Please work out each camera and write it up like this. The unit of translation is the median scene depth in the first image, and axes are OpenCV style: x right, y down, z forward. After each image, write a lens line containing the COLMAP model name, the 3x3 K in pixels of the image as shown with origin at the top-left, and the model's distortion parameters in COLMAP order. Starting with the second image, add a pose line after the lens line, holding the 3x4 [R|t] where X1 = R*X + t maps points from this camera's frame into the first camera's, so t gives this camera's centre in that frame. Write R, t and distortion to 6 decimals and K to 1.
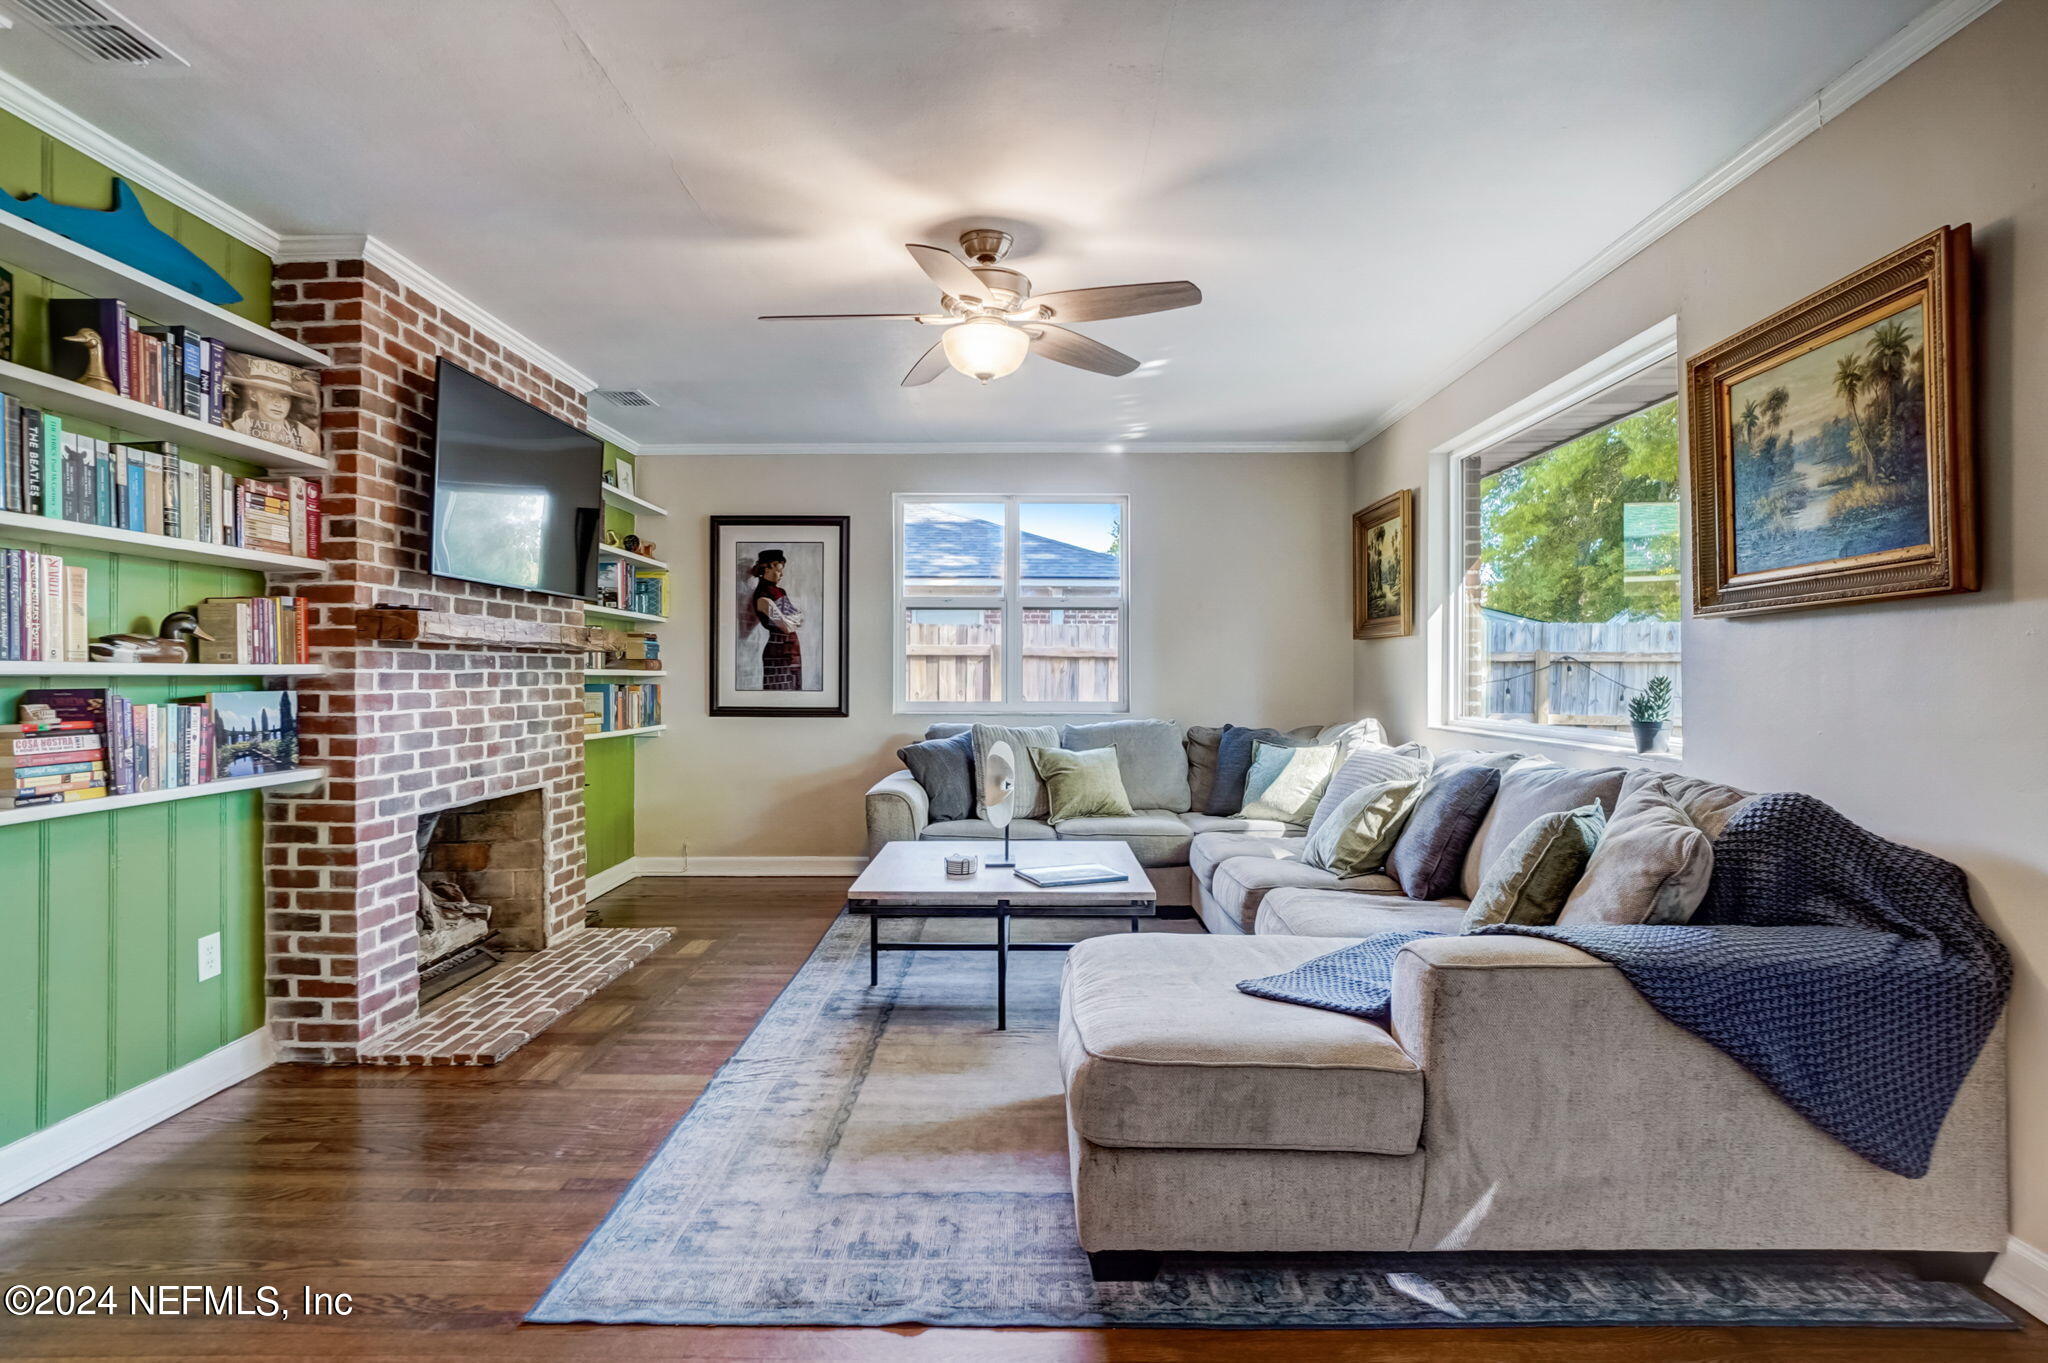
lens RADIAL K [[1036.3, 0, 1017.6], [0, 1036.3, 672.8], [0, 0, 1]] dist [-0.044513, 0.020202]
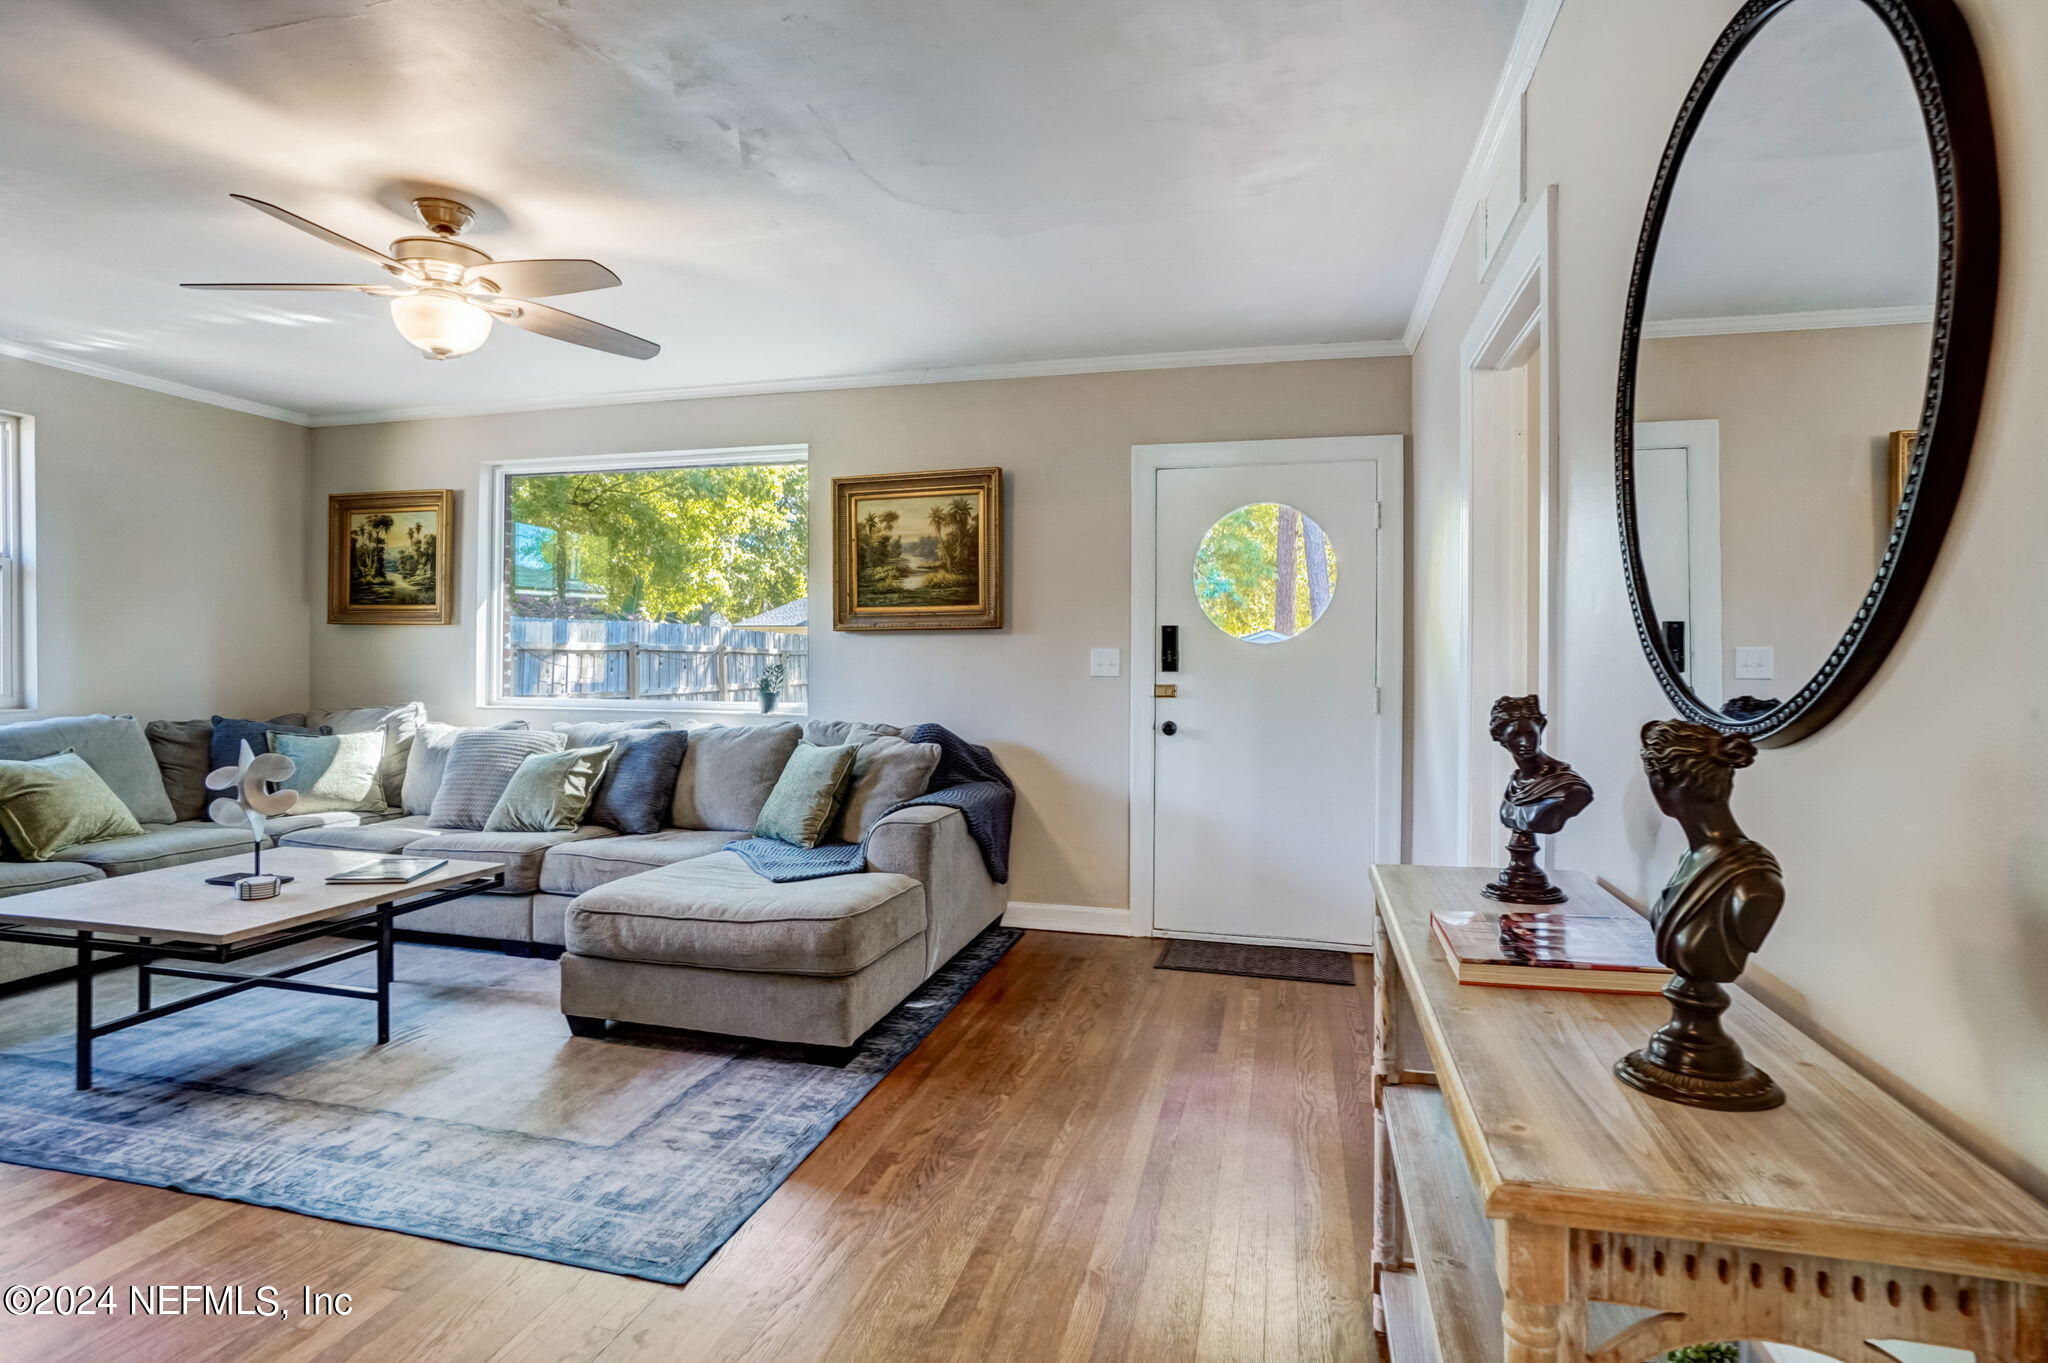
lens RADIAL K [[1036.3, 0, 1017.6], [0, 1036.3, 672.8], [0, 0, 1]] dist [-0.044513, 0.020202]
pose [[0.238801, -0.006617, 0.971046, -0.999608], [-0.009268, 0.999916, 0.009093, -0.001035], [-0.971024, -0.011171, 0.238720, 0.300409]]
